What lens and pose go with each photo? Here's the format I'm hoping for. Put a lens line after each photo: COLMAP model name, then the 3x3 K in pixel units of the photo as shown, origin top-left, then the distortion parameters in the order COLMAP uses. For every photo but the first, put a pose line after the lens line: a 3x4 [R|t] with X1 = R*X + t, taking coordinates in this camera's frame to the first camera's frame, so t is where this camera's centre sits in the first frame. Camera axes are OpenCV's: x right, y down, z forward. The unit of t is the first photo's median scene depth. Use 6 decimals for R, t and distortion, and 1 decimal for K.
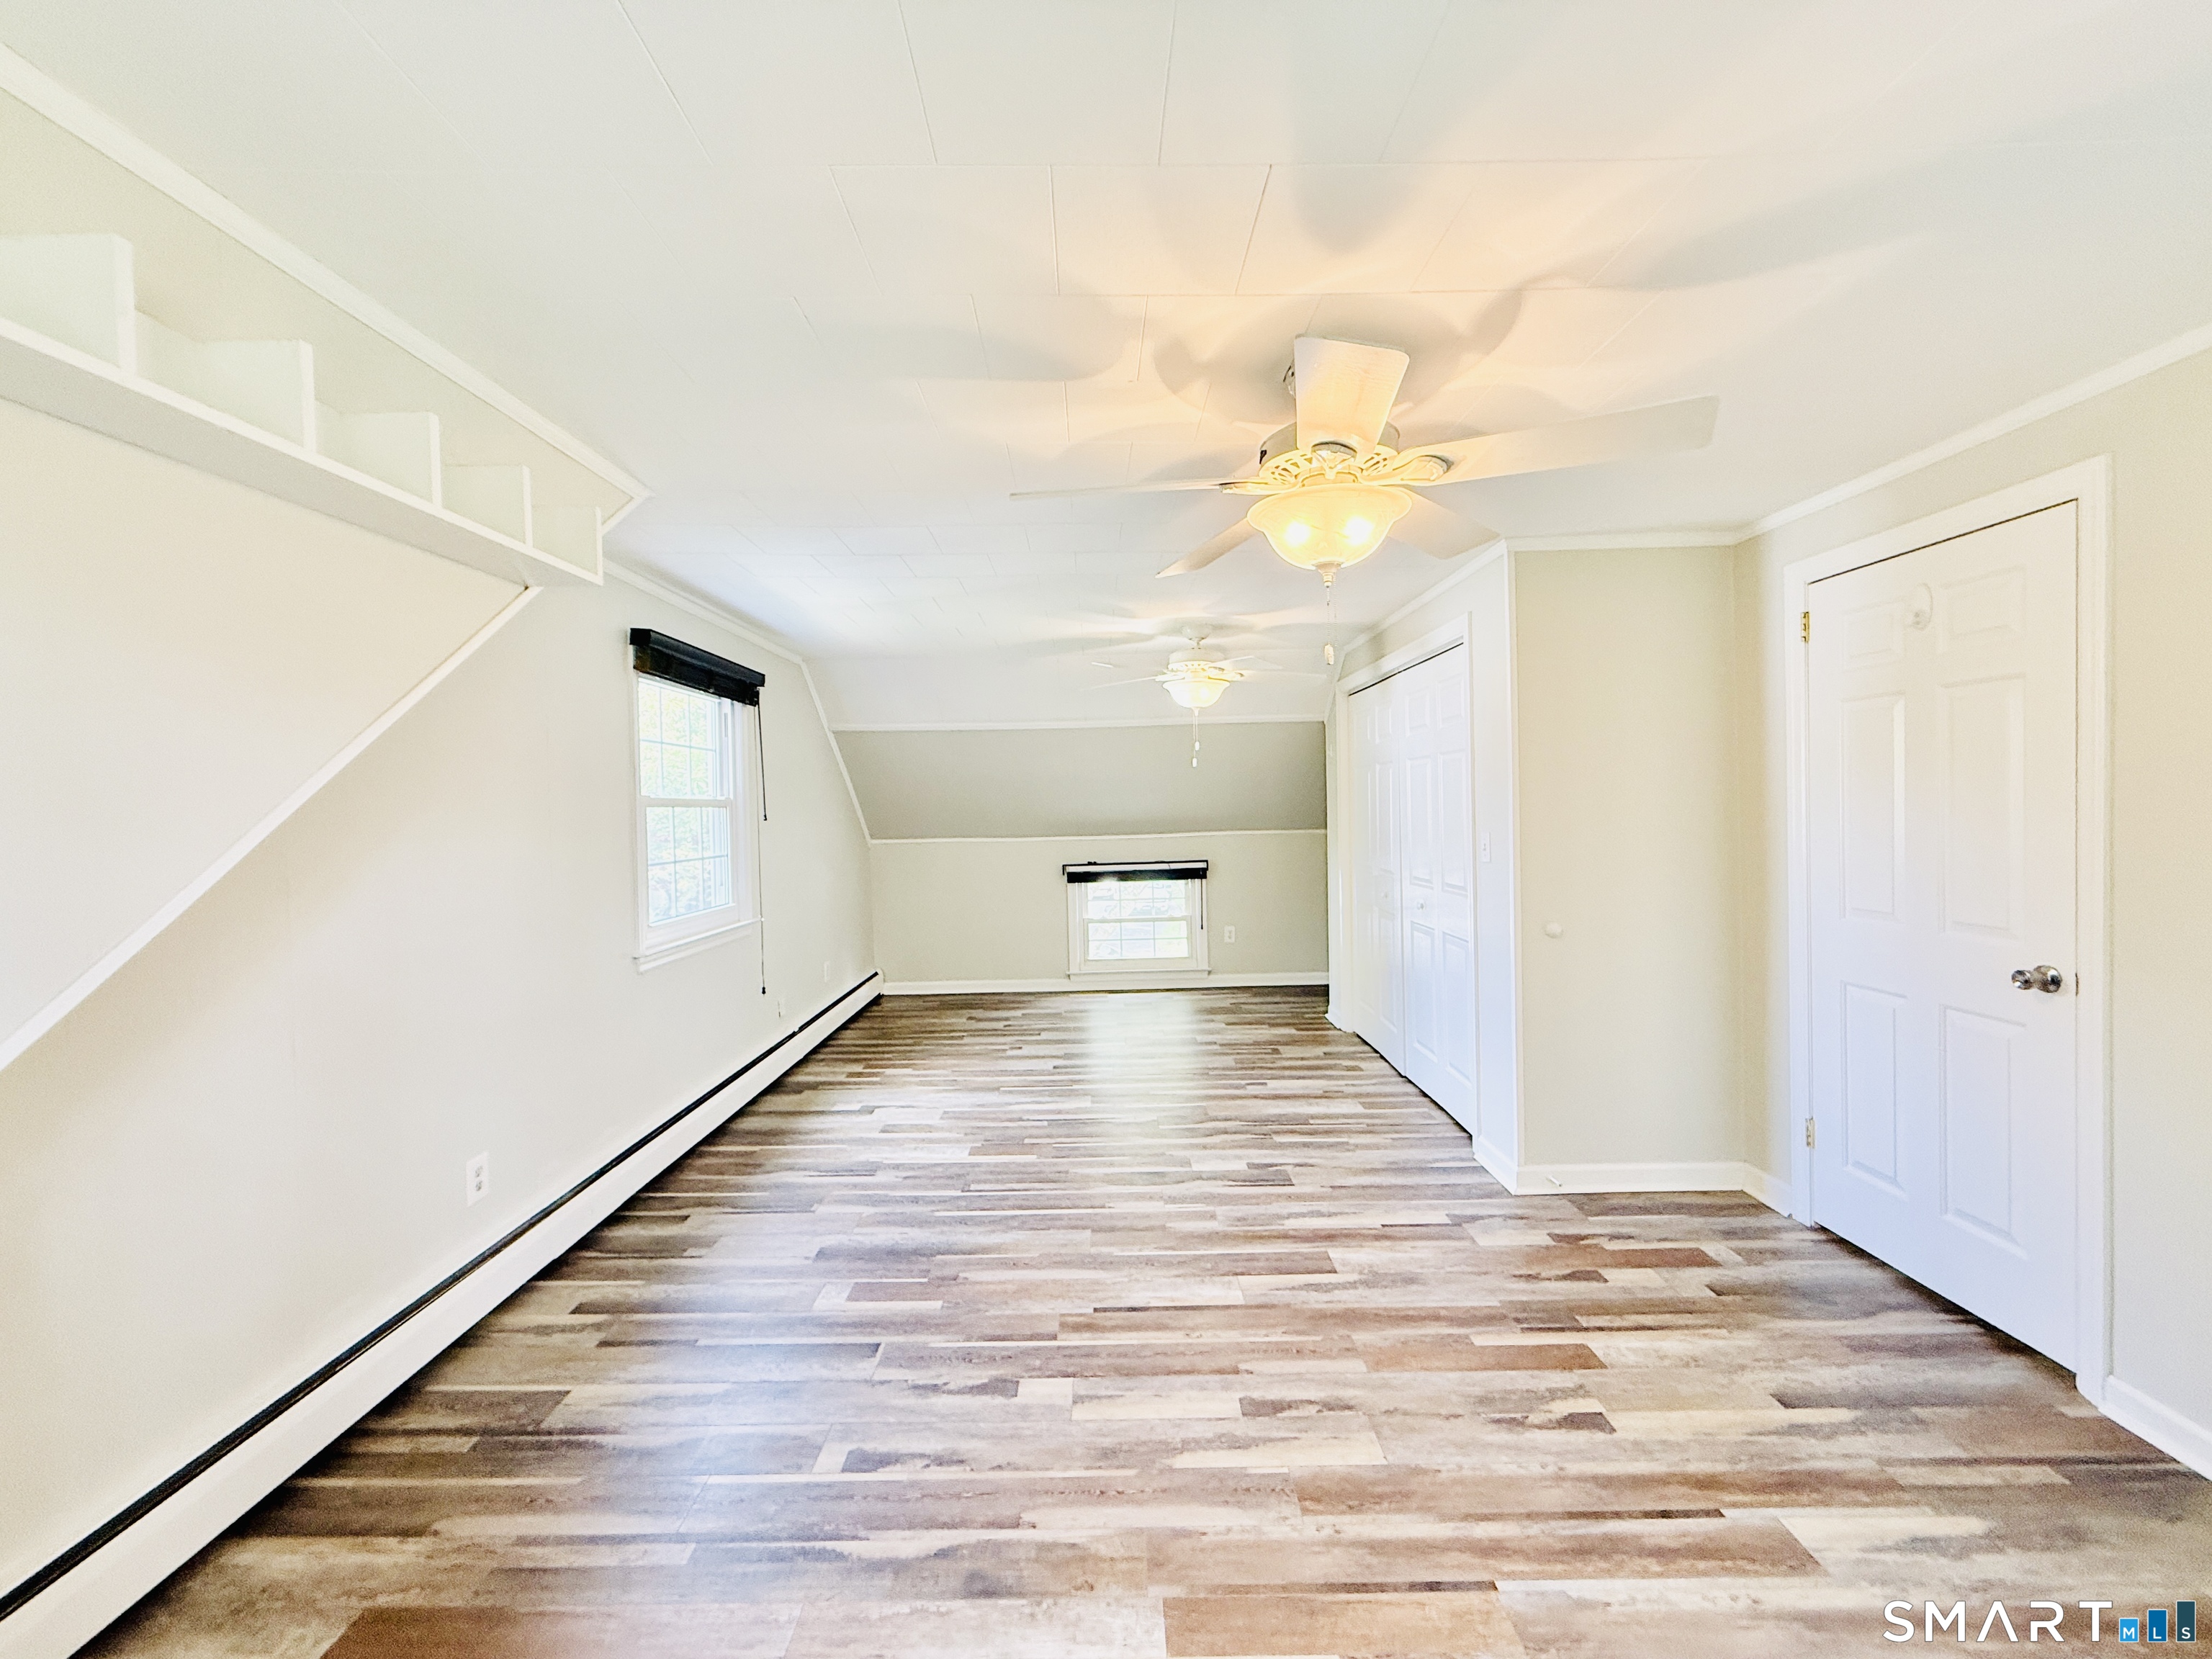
lens RADIAL K [[899.3, 0, 1094.4], [0, 899.3, 823.7], [0, 0, 1]] dist [-0.000728, 0.000104]
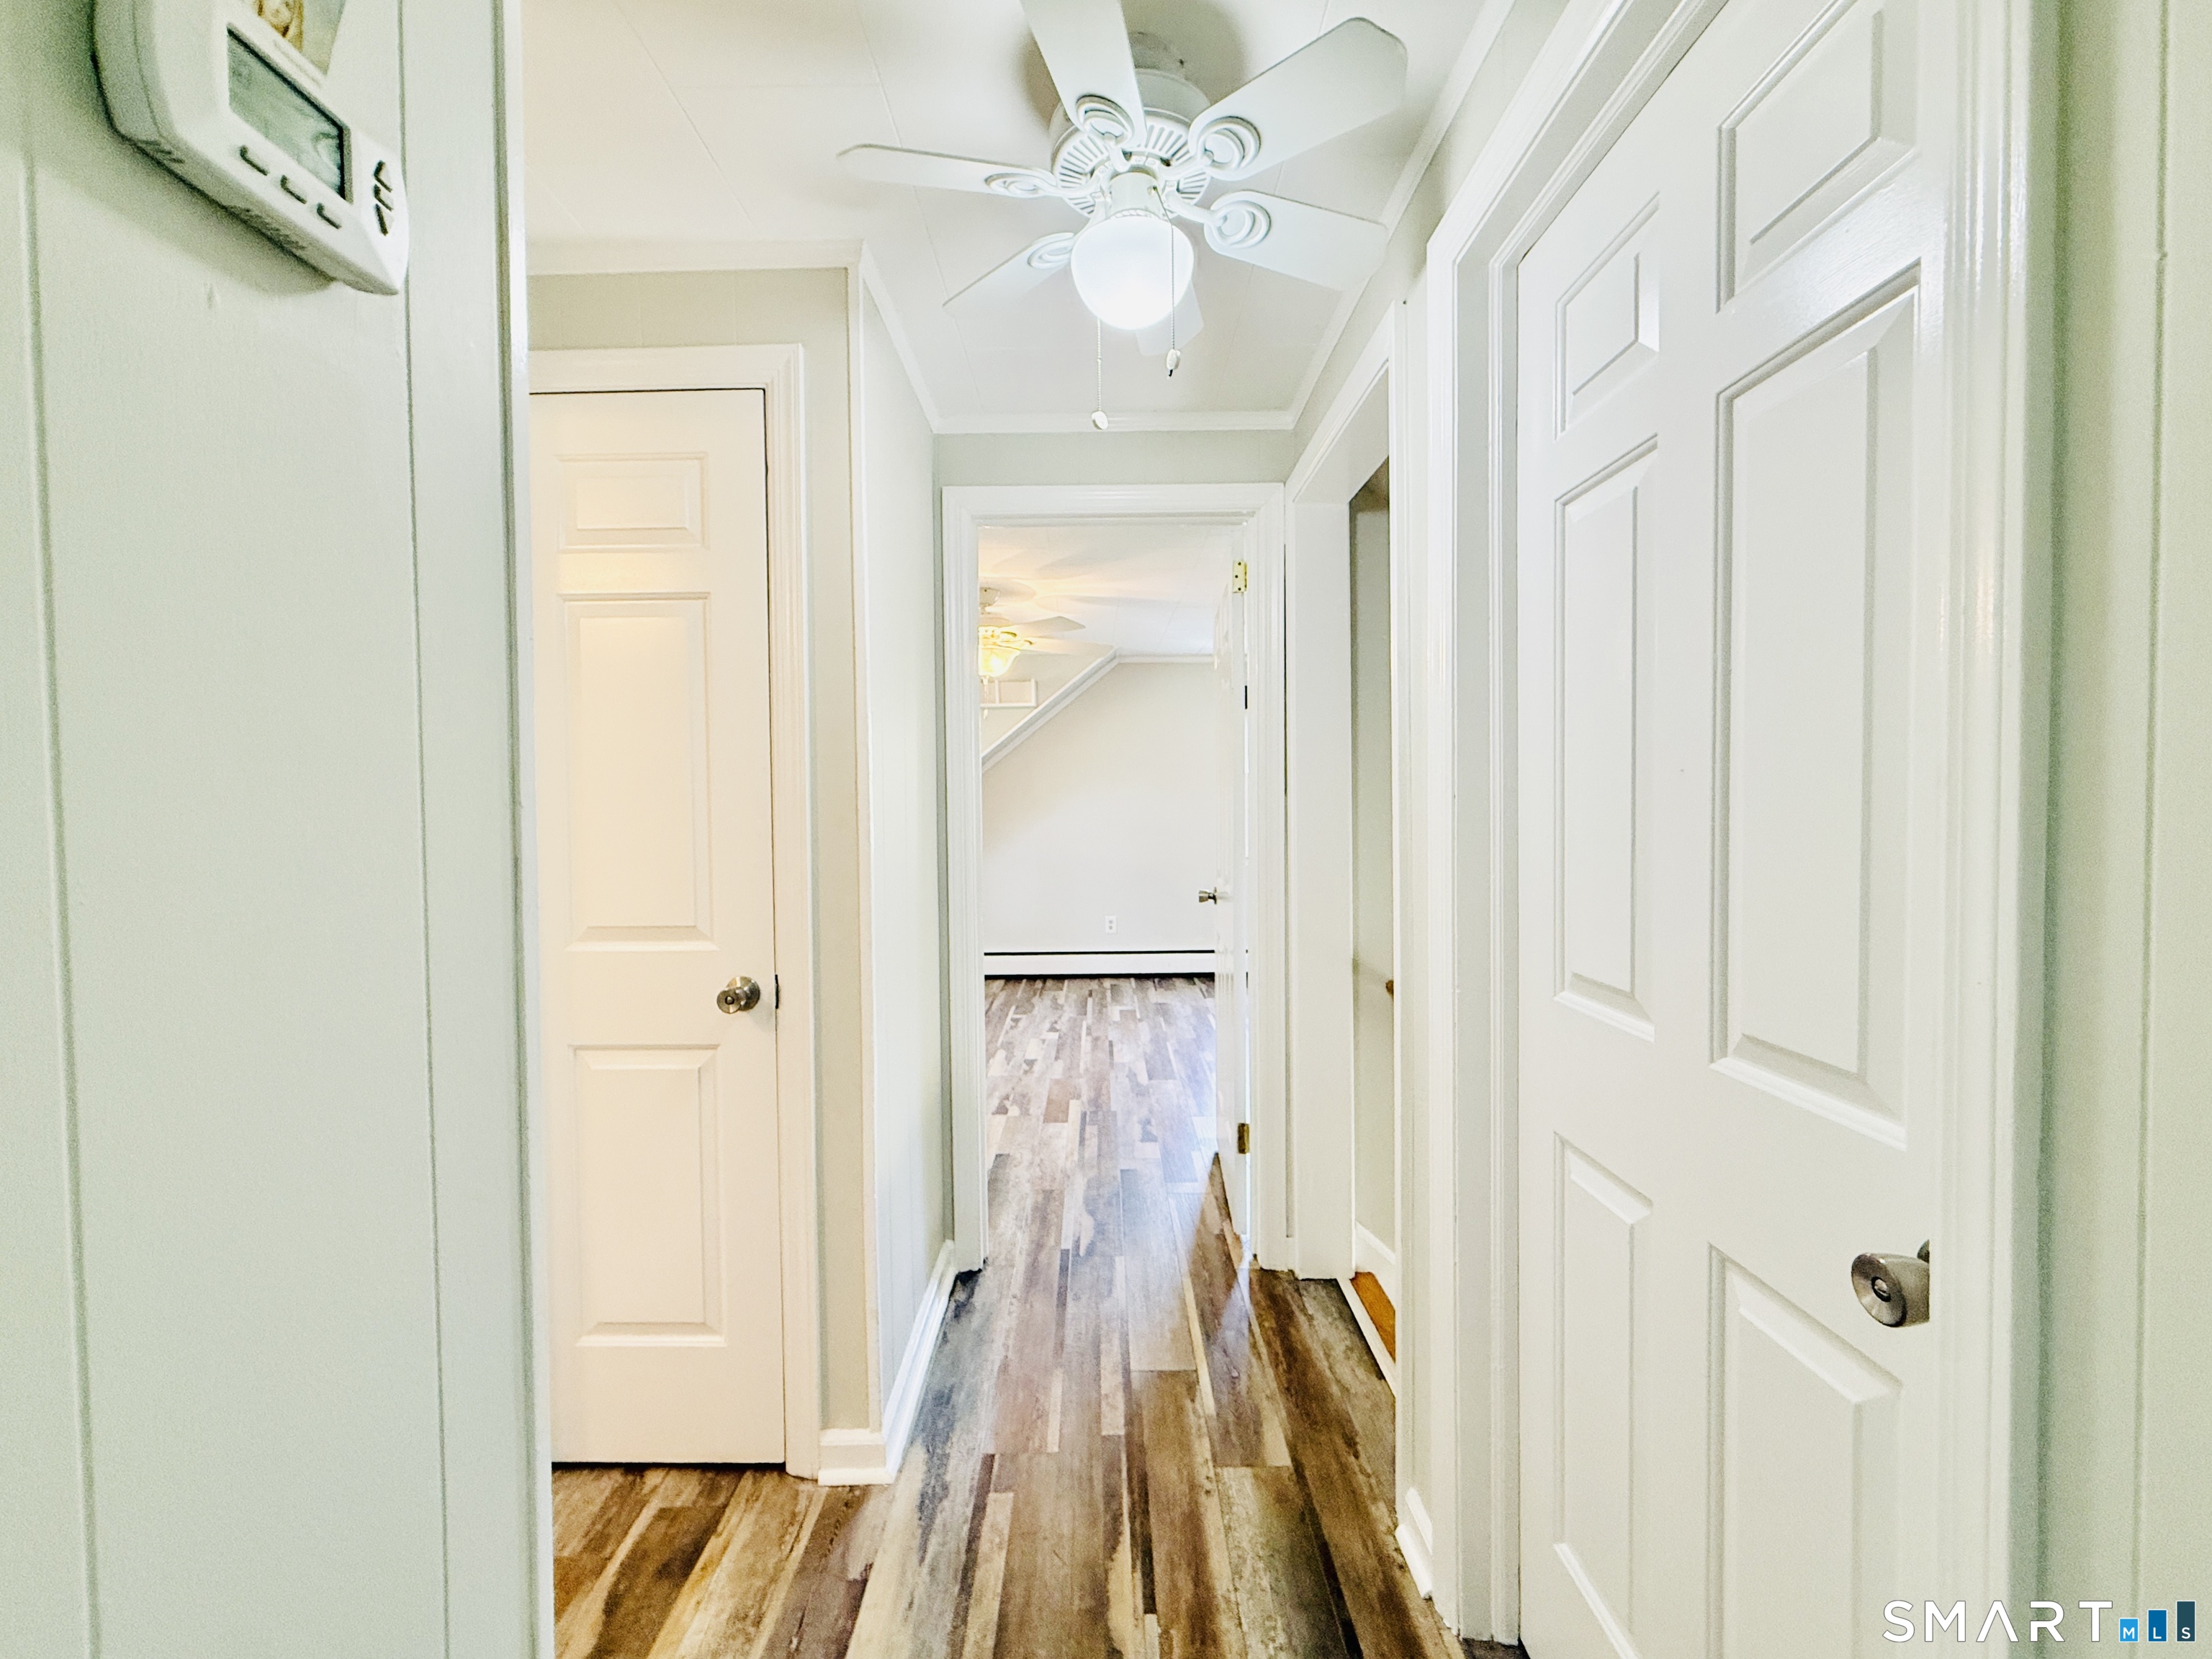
lens RADIAL K [[899.3, 0, 1094.4], [0, 899.3, 823.7], [0, 0, 1]] dist [-0.000728, 0.000104]
pose [[0.003628, 0.051261, -0.998679, 1.772792], [-0.012098, 0.998614, 0.051214, -0.030403], [0.999920, 0.011896, 0.004243, 0.865597]]
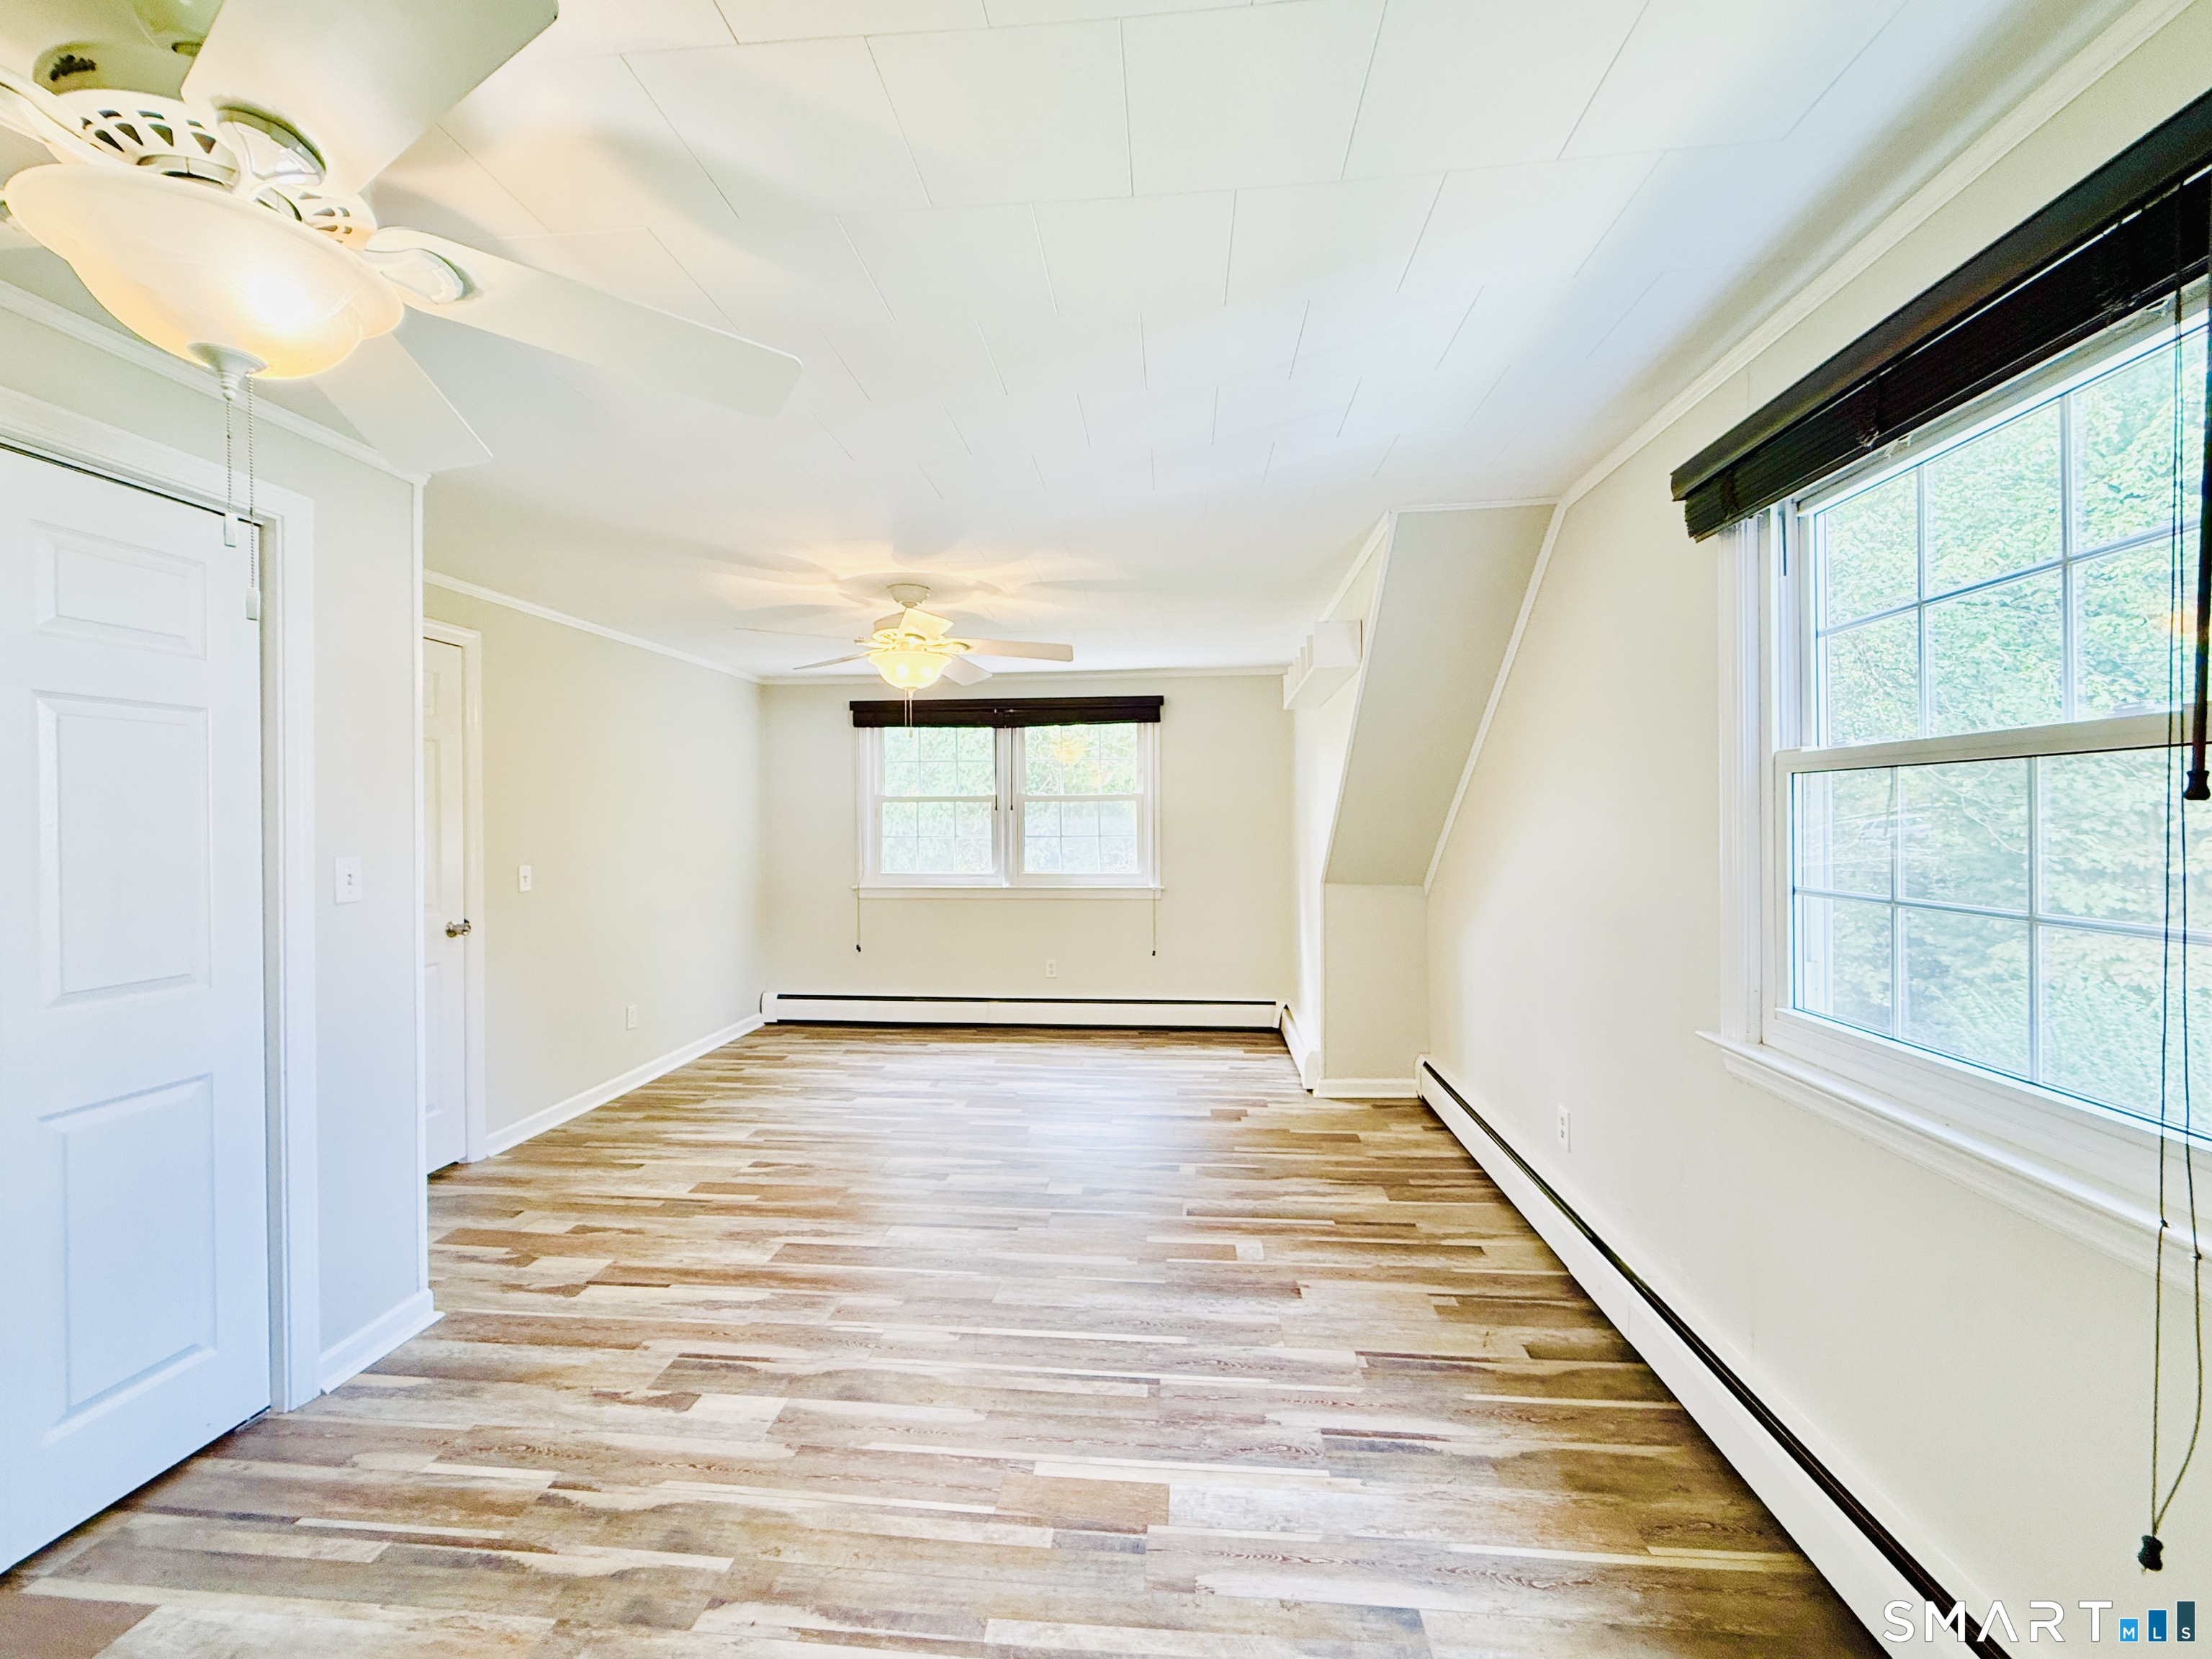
lens RADIAL K [[910.8, 0, 1100.2], [0, 910.8, 825.7], [0, 0, 1]] dist [0.000645, -0.000444]
pose [[-0.996246, 0.026612, 0.082377, -0.203891], [0.028520, 0.999350, 0.022067, -0.015155], [-0.081737, 0.024334, -0.996357, 1.987835]]
